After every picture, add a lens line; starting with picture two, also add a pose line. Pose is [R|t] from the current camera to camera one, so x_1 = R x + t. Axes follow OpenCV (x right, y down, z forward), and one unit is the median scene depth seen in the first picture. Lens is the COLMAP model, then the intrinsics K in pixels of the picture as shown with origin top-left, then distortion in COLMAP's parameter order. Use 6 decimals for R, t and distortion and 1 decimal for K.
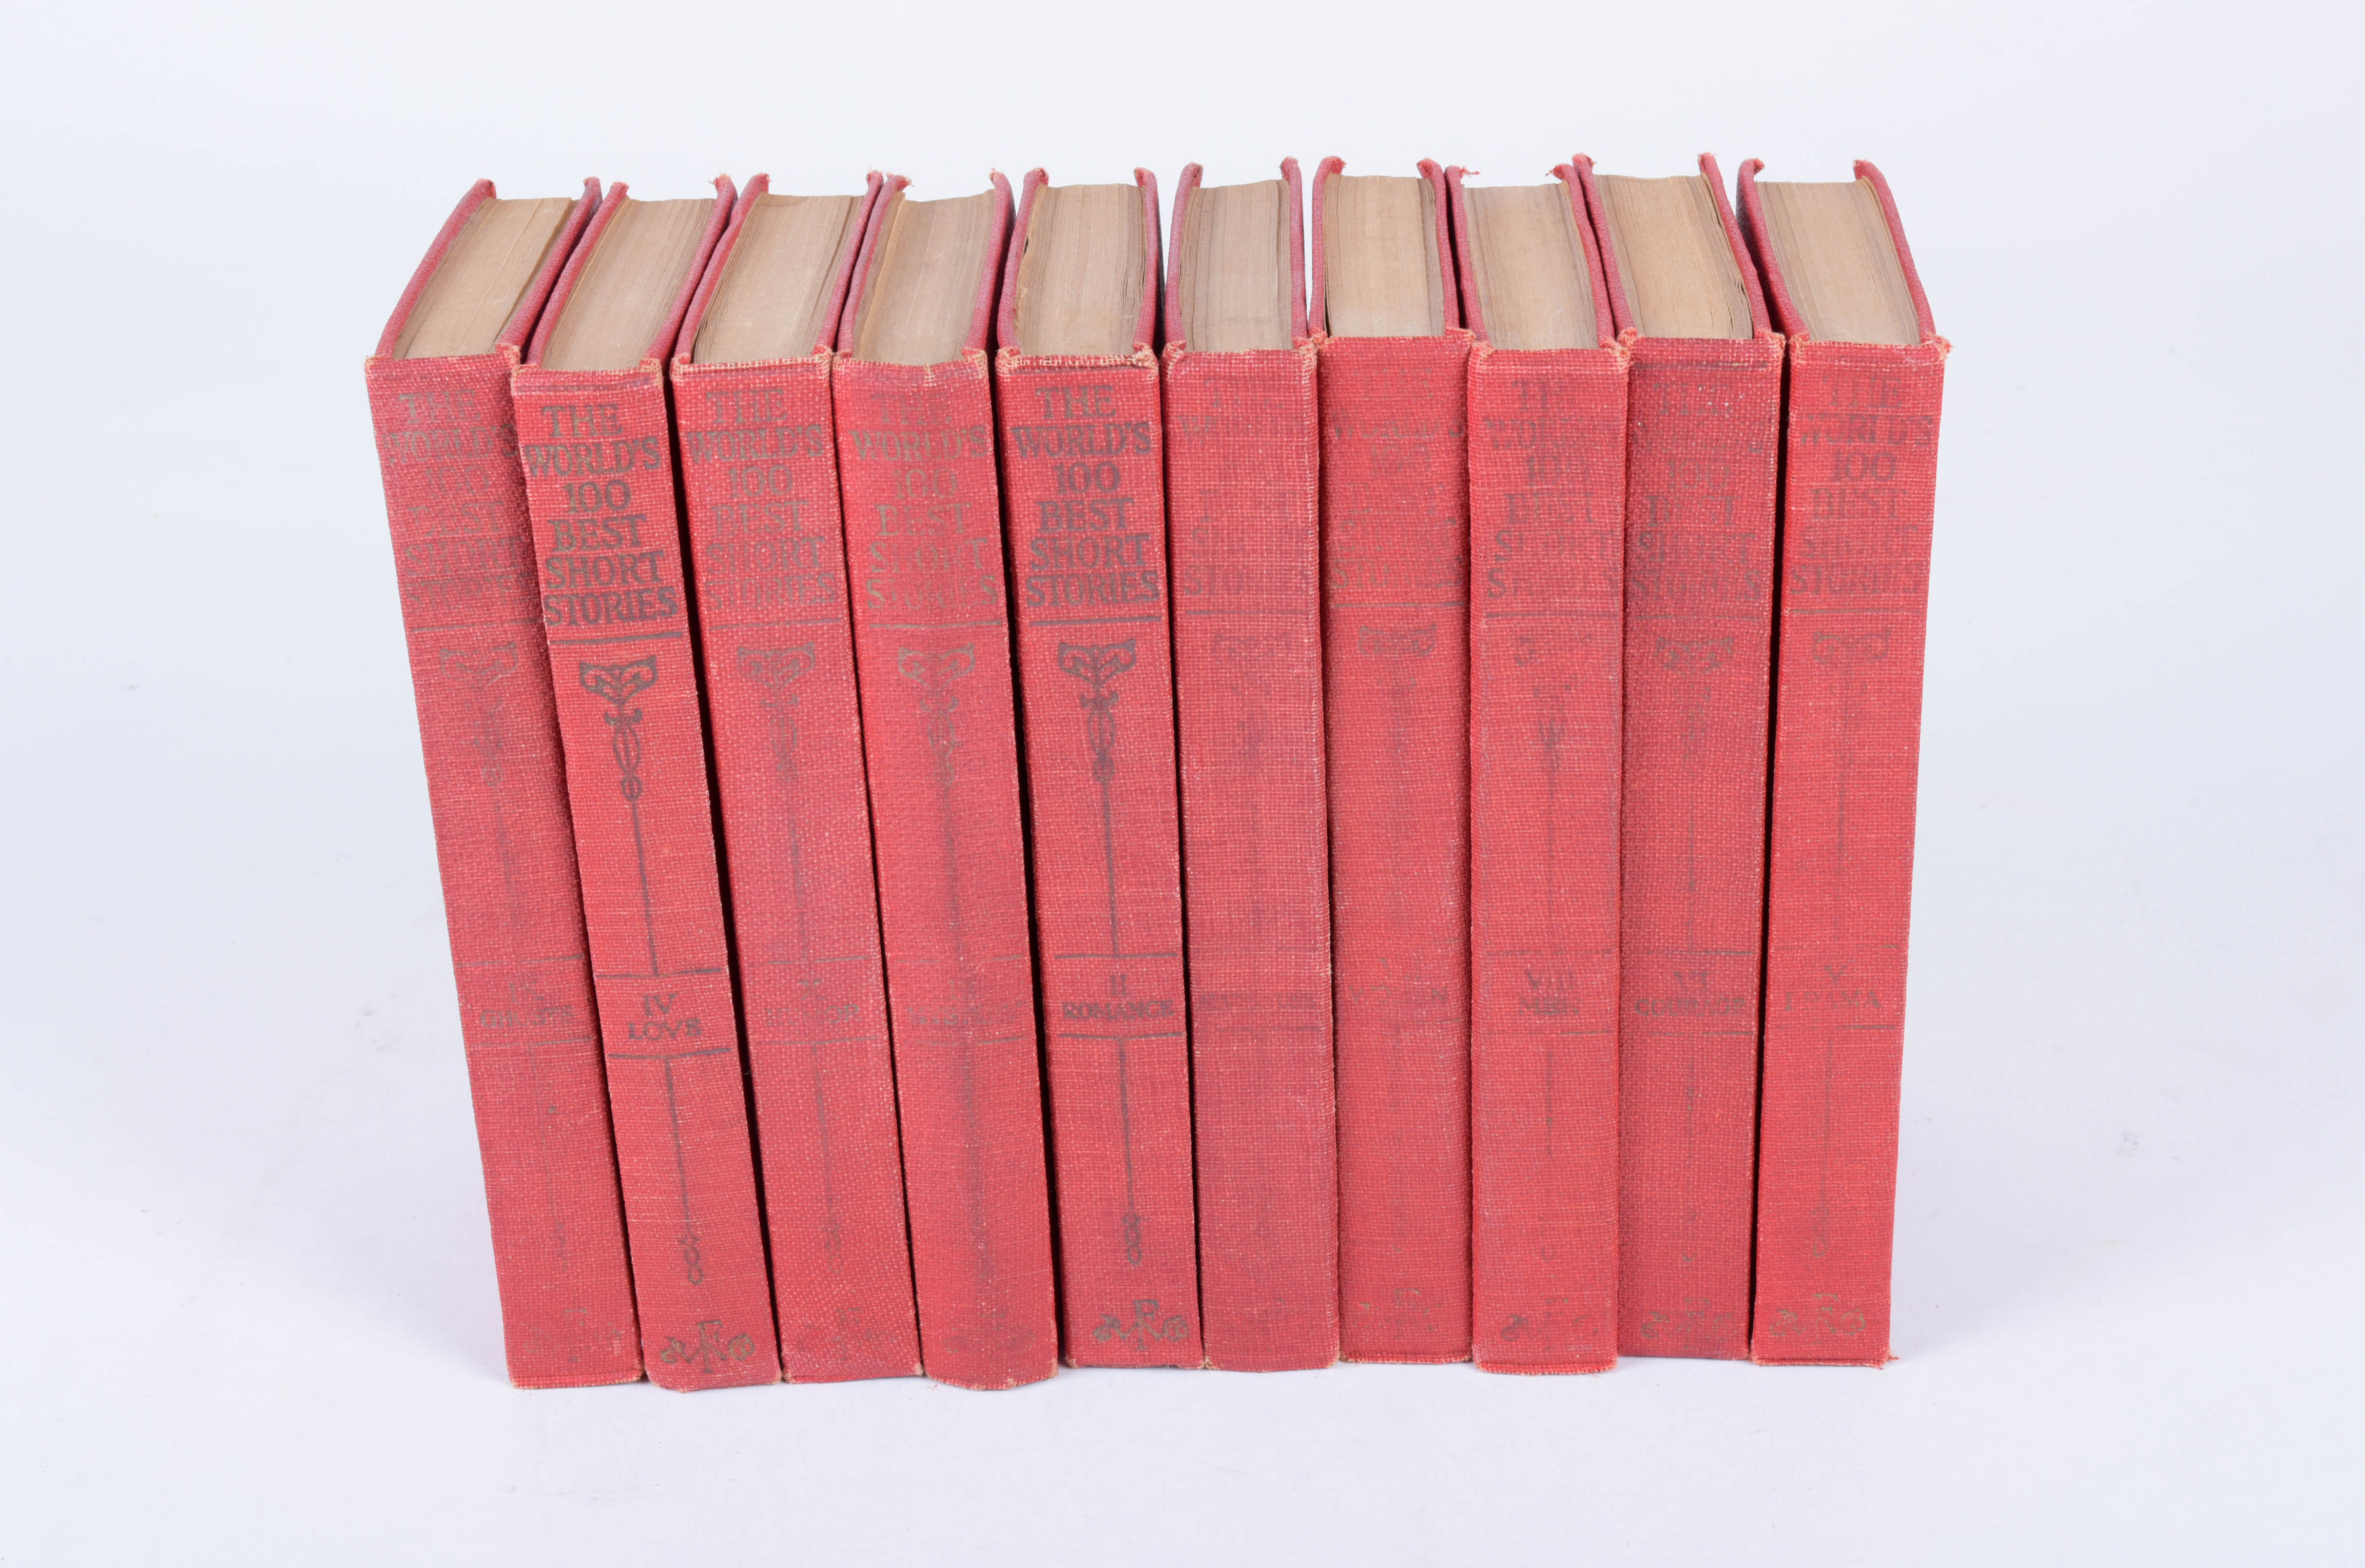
lens RADIAL K [[3665.3, 0, 1188.3], [0, 3665.3, 832.8], [0, 0, 1]] dist [-1.829736, 0.002799]
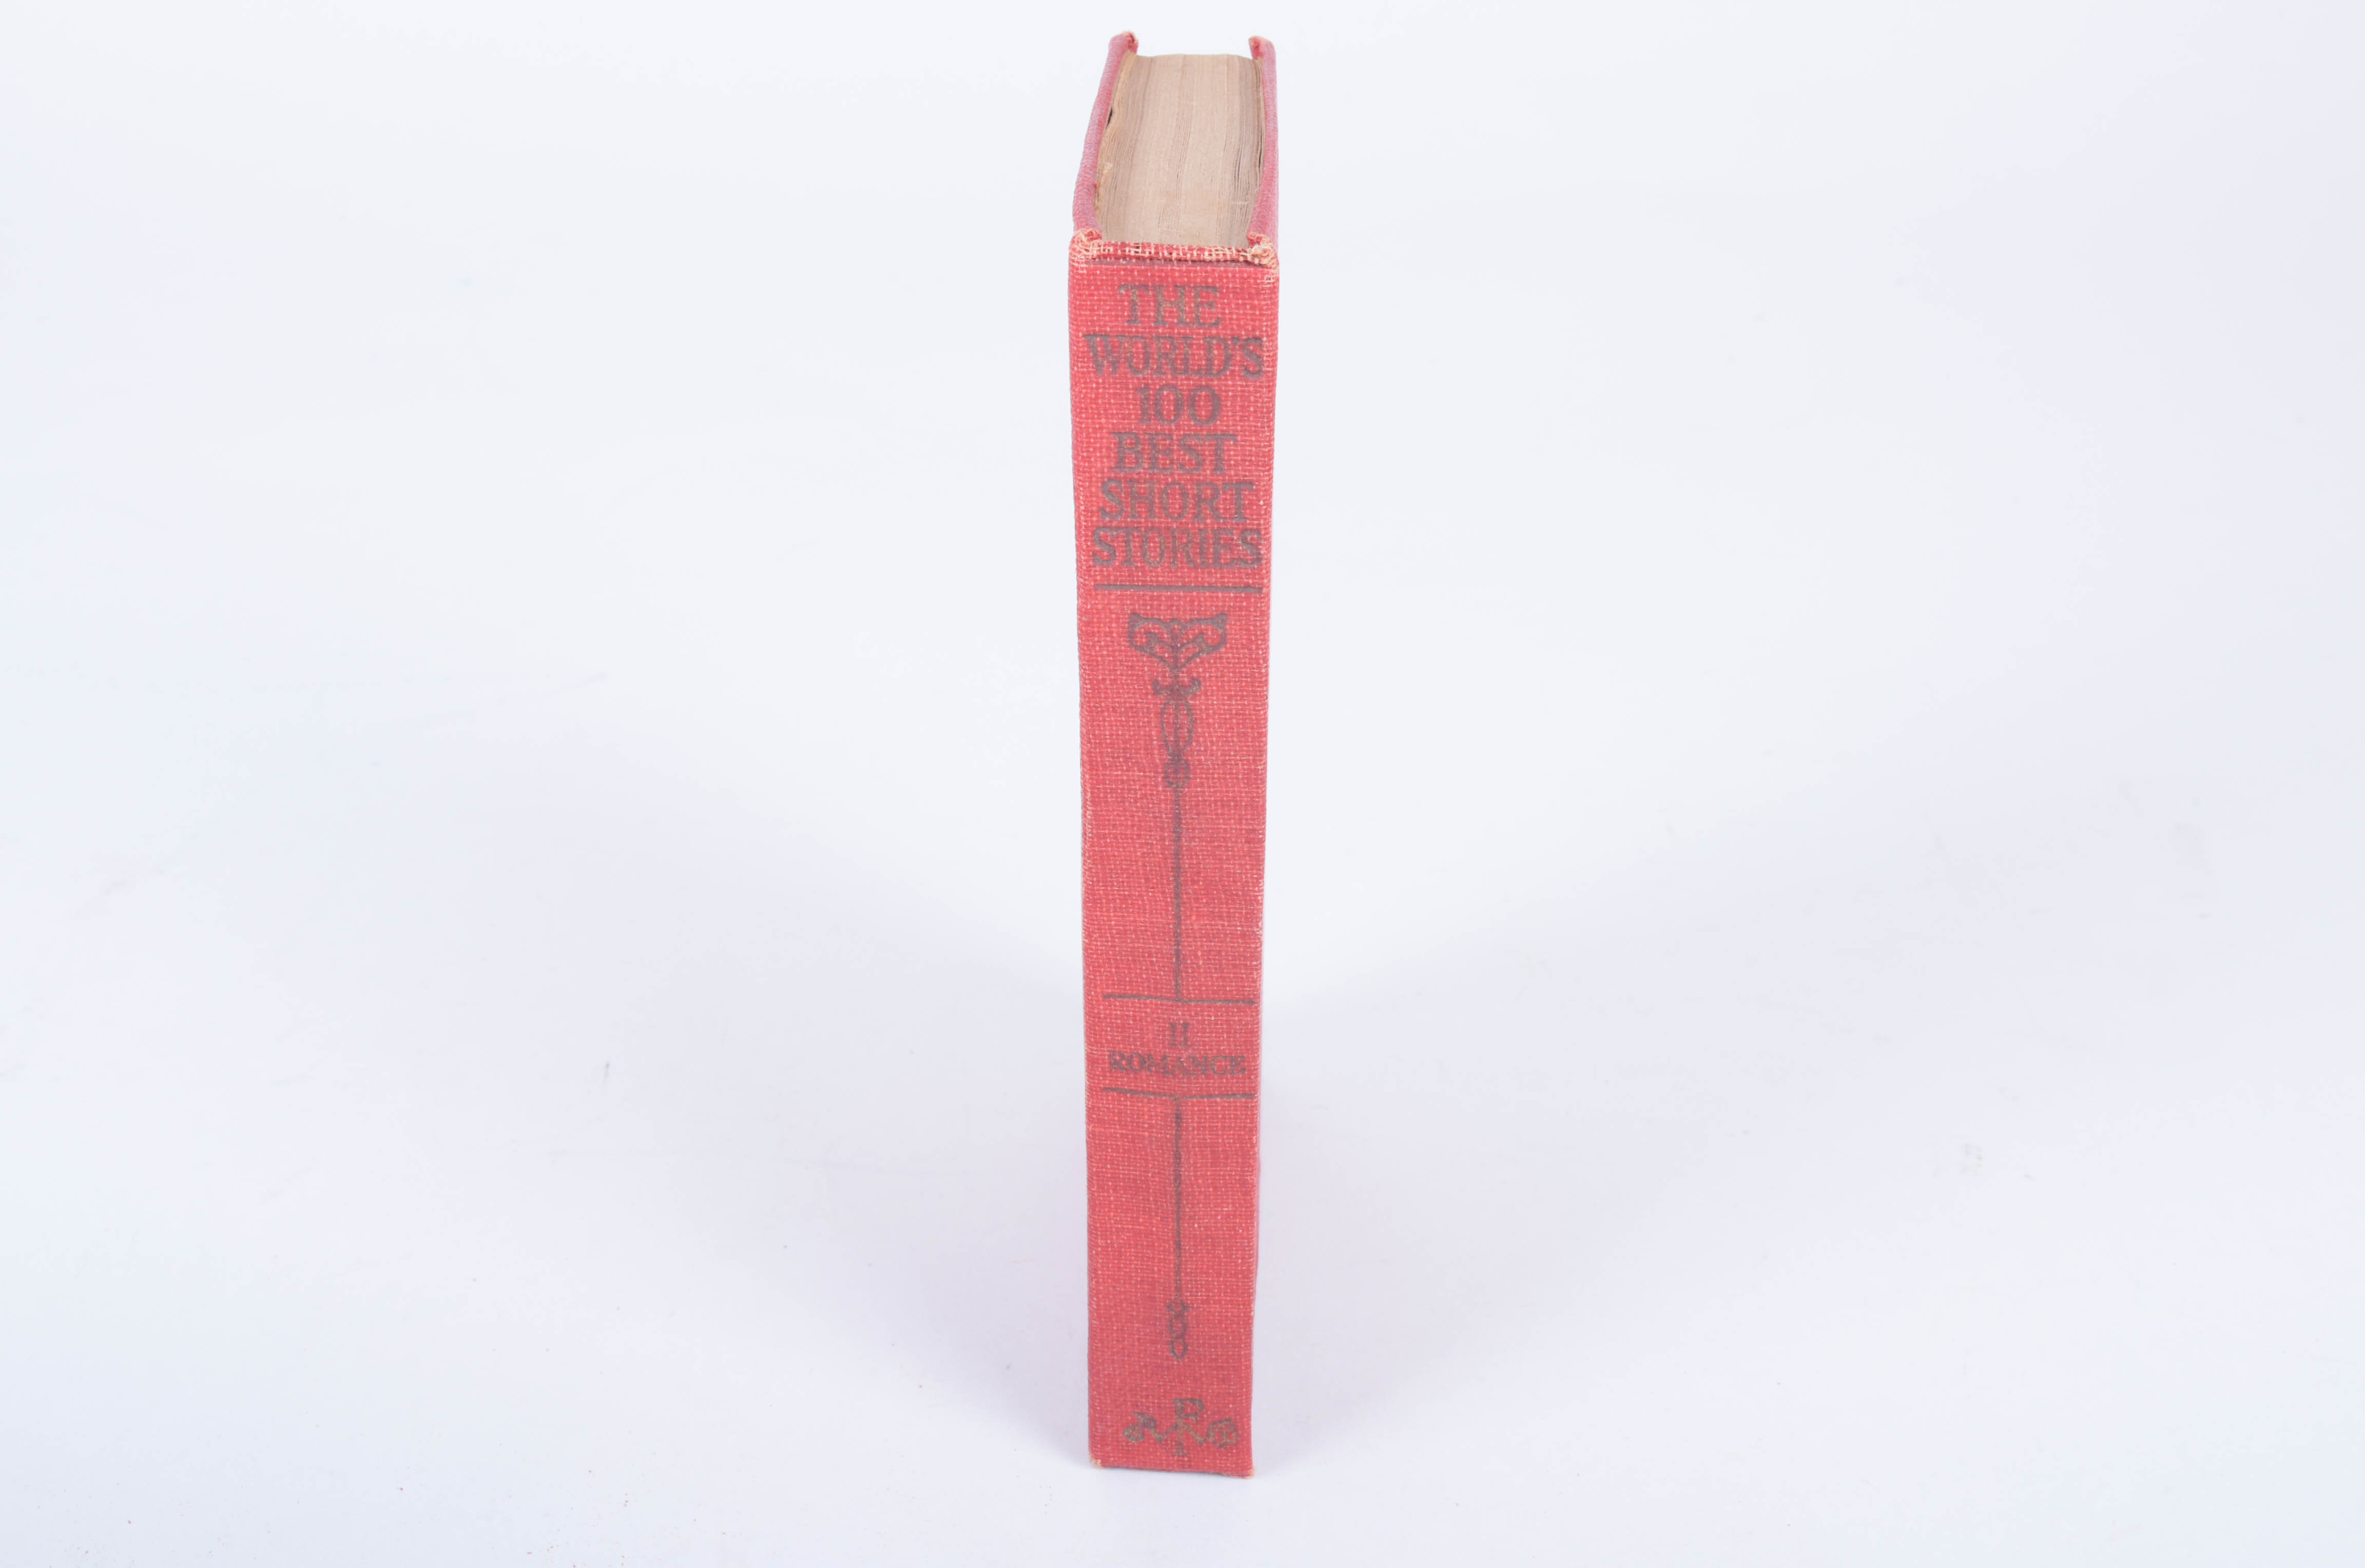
lens RADIAL K [[3241.0, 0, 1182.5], [0, 3241.0, 784.0], [0, 0, 1]] dist [-1.481672, -0.010316]
pose [[0.998613, 0.052301, -0.006007, -0.018105], [-0.052246, 0.998594, 0.008995, -0.022095], [0.006469, -0.008669, 0.999942, 0.299845]]
